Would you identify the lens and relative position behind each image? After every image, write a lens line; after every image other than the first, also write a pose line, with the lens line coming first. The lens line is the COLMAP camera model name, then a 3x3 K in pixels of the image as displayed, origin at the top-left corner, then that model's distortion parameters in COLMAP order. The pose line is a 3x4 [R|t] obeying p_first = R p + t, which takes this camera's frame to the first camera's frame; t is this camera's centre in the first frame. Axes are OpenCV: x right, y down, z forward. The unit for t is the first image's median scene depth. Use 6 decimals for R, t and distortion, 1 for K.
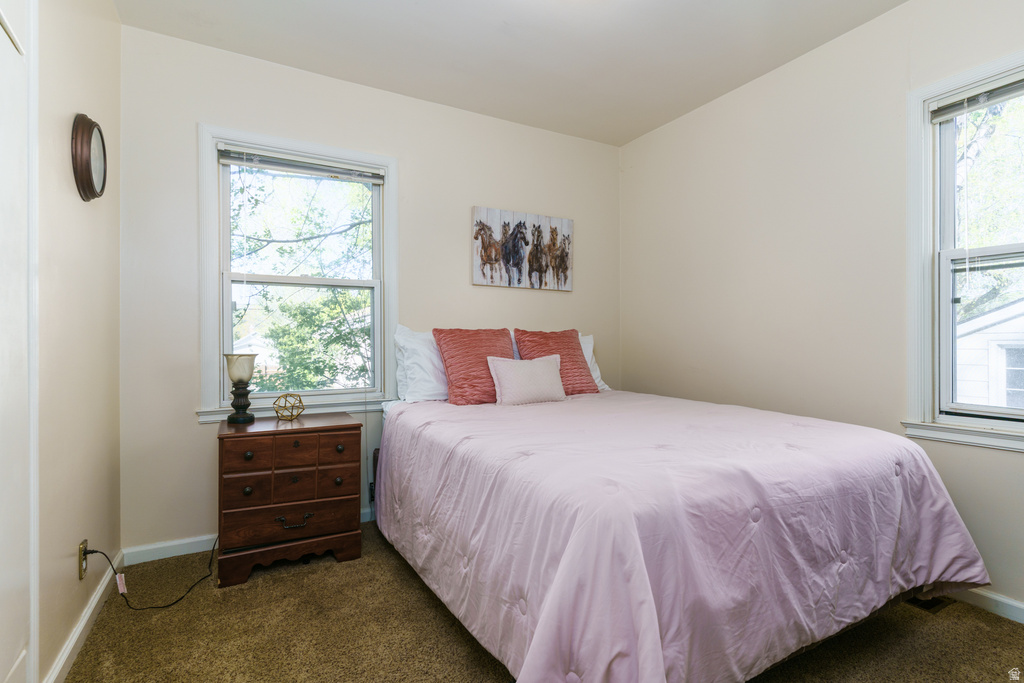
lens RADIAL K [[491.9, 0, 509.3], [0, 491.9, 338.3], [0, 0, 1]] dist [0.000601, -0.000471]
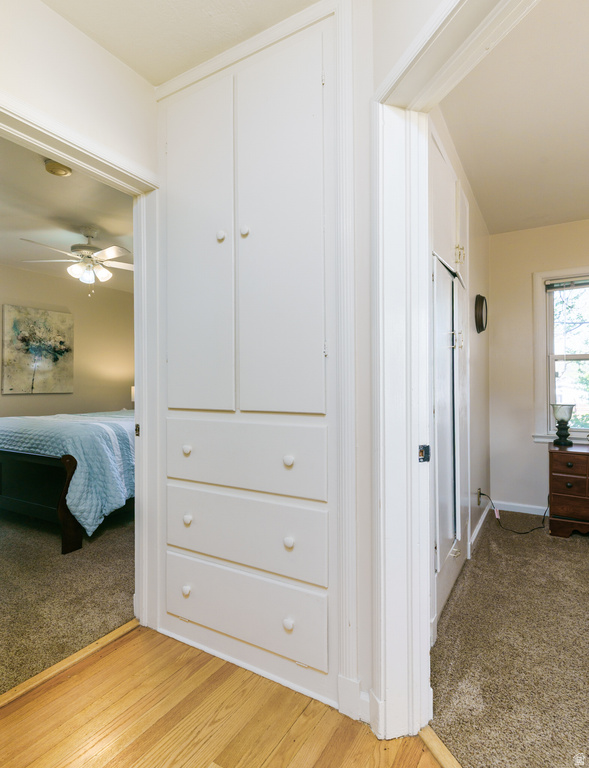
lens RADIAL K [[308.3, 0, 296.2], [0, 308.3, 400.4], [0, 0, 1]] dist [0.001660, 0.000185]
pose [[0.365535, 0.010402, -0.930739, 0.107080], [0.030451, 0.999269, 0.023128, -0.035065], [0.930299, -0.036796, 0.364951, -0.238955]]
